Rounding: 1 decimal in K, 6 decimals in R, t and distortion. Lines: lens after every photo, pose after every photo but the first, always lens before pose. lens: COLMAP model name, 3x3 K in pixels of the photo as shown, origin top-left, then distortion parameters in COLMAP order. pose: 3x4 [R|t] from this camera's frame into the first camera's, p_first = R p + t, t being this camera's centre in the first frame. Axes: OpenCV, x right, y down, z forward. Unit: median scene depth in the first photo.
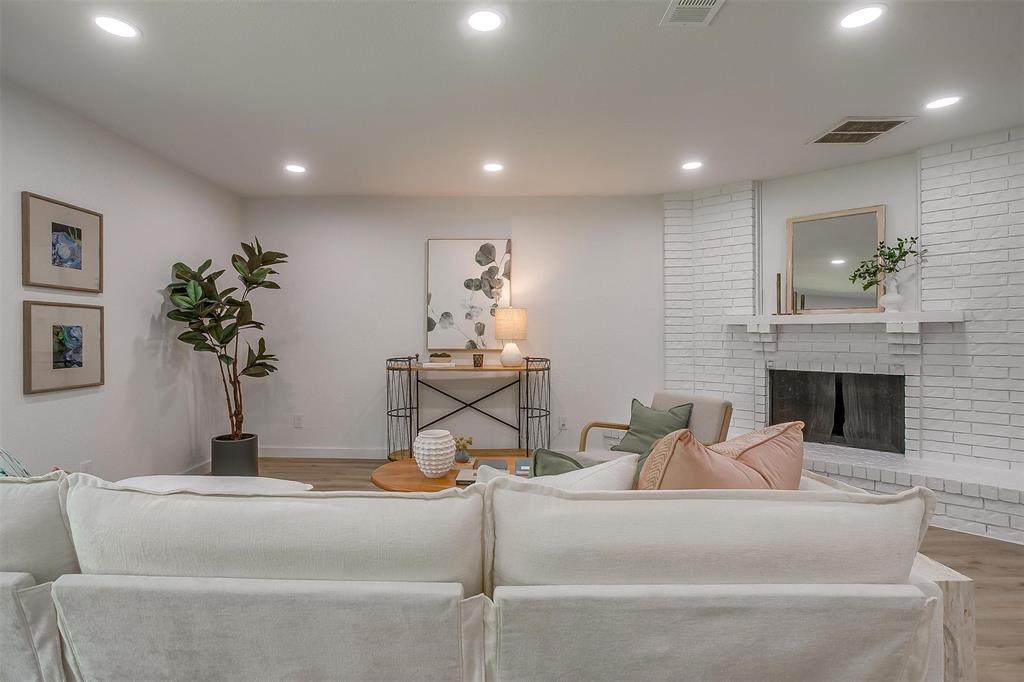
lens RADIAL K [[500.2, 0, 496.2], [0, 500.2, 332.7], [0, 0, 1]] dist [-0.051990, 0.028372]
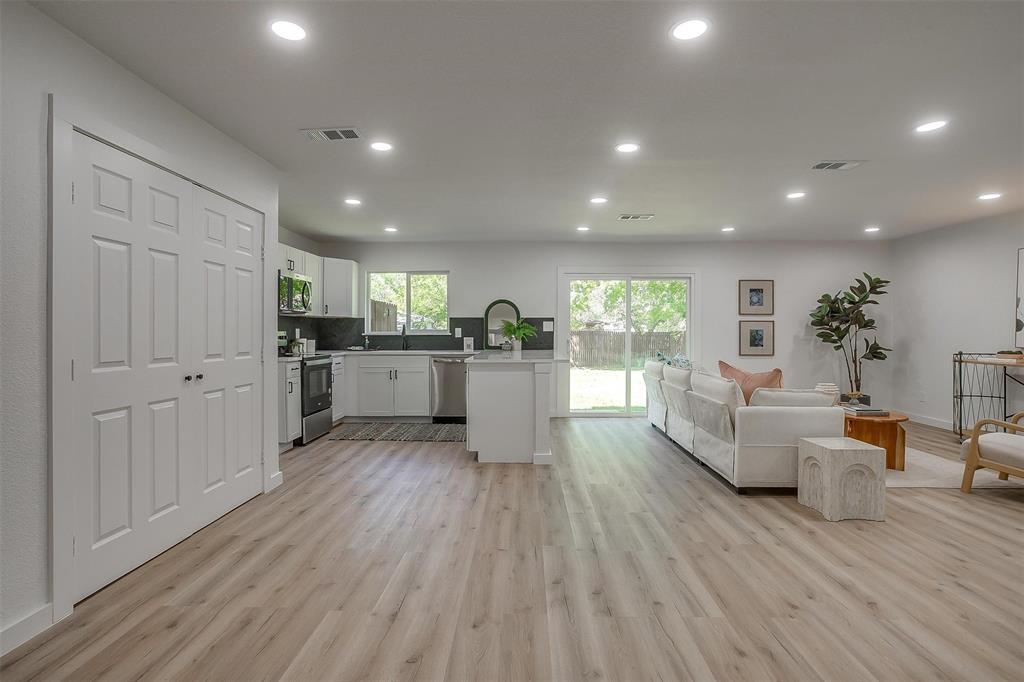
lens RADIAL K [[500.2, 0, 512.3], [0, 500.2, 336.4], [0, 0, 1]] dist [-0.051990, 0.028372]
pose [[-0.008871, 0.010957, -0.999901, 1.124881], [0.000657, 0.999940, 0.010951, -0.005772], [0.999960, -0.000560, -0.008878, -0.140056]]
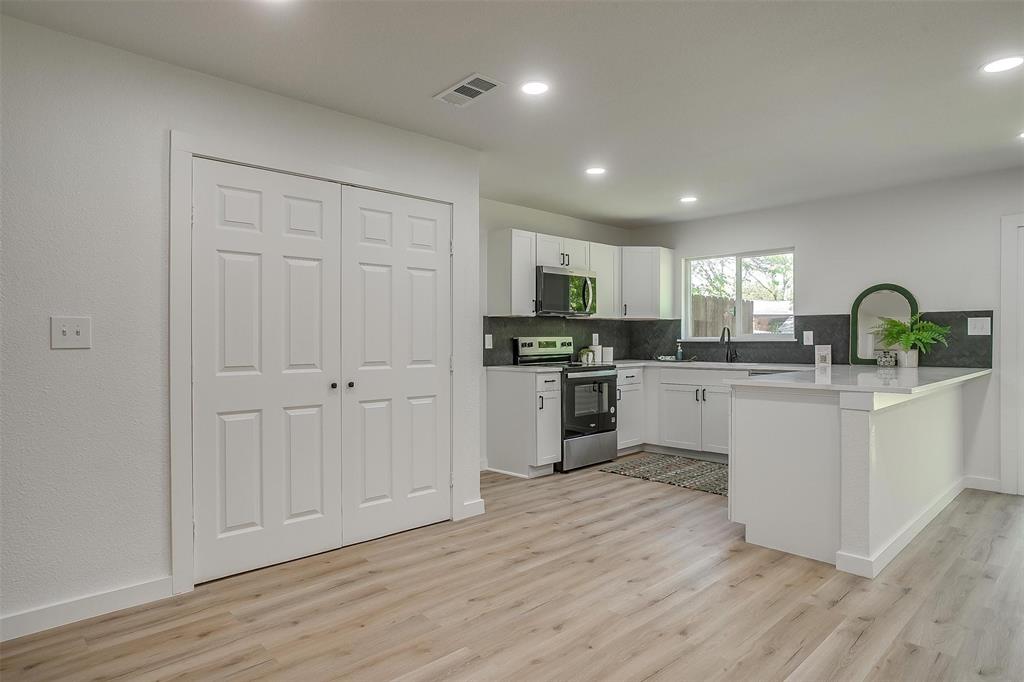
lens RADIAL K [[583.0, 0, 505.9], [0, 583.0, 342.1], [0, 0, 1]] dist [-0.046935, 0.029073]
pose [[-0.720725, 0.009132, -0.693161, 0.812938], [0.005248, 0.999956, 0.007718, -0.004108], [0.693201, 0.001925, -0.720741, 0.135932]]
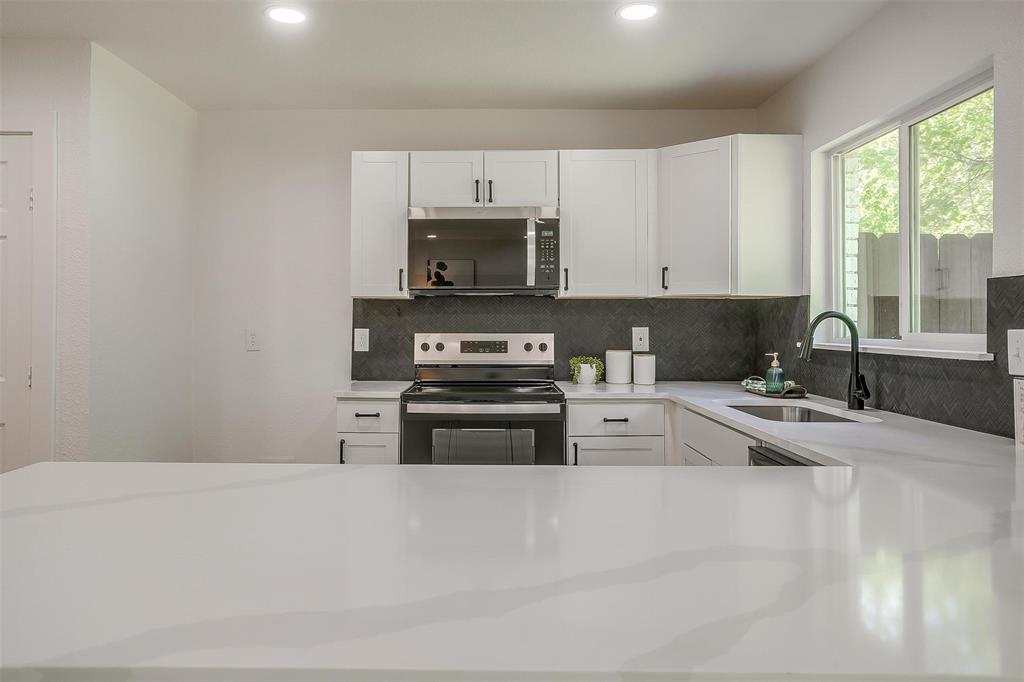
lens RADIAL K [[716.3, 0, 488.1], [0, 716.3, 309.9], [0, 0, 1]] dist [0.007641, 0.001642]
pose [[-0.999935, -0.000018, -0.011397, -0.257464], [0.000175, 0.999857, -0.016931, -0.020567], [0.011396, -0.016932, -0.999792, 0.150600]]
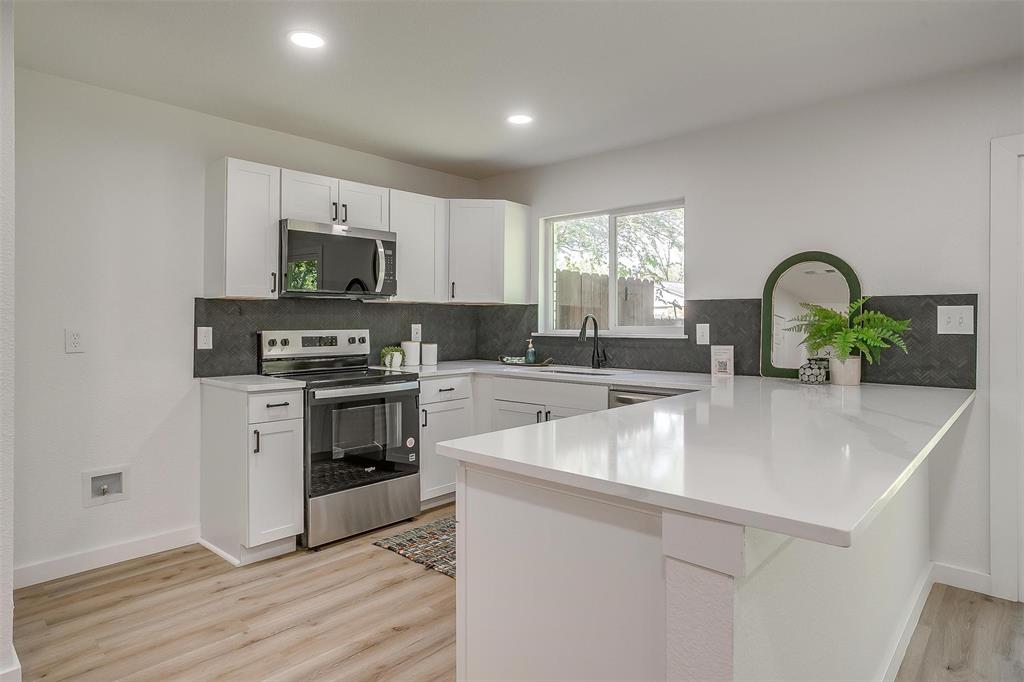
lens RADIAL K [[583.0, 0, 506.6], [0, 583.0, 318.7], [0, 0, 1]] dist [-0.046935, 0.029073]
pose [[-0.666952, -0.000986, -0.745100, 0.241823], [0.000291, 0.999999, -0.001584, -0.022124], [0.745101, -0.001273, -0.666950, 0.028041]]
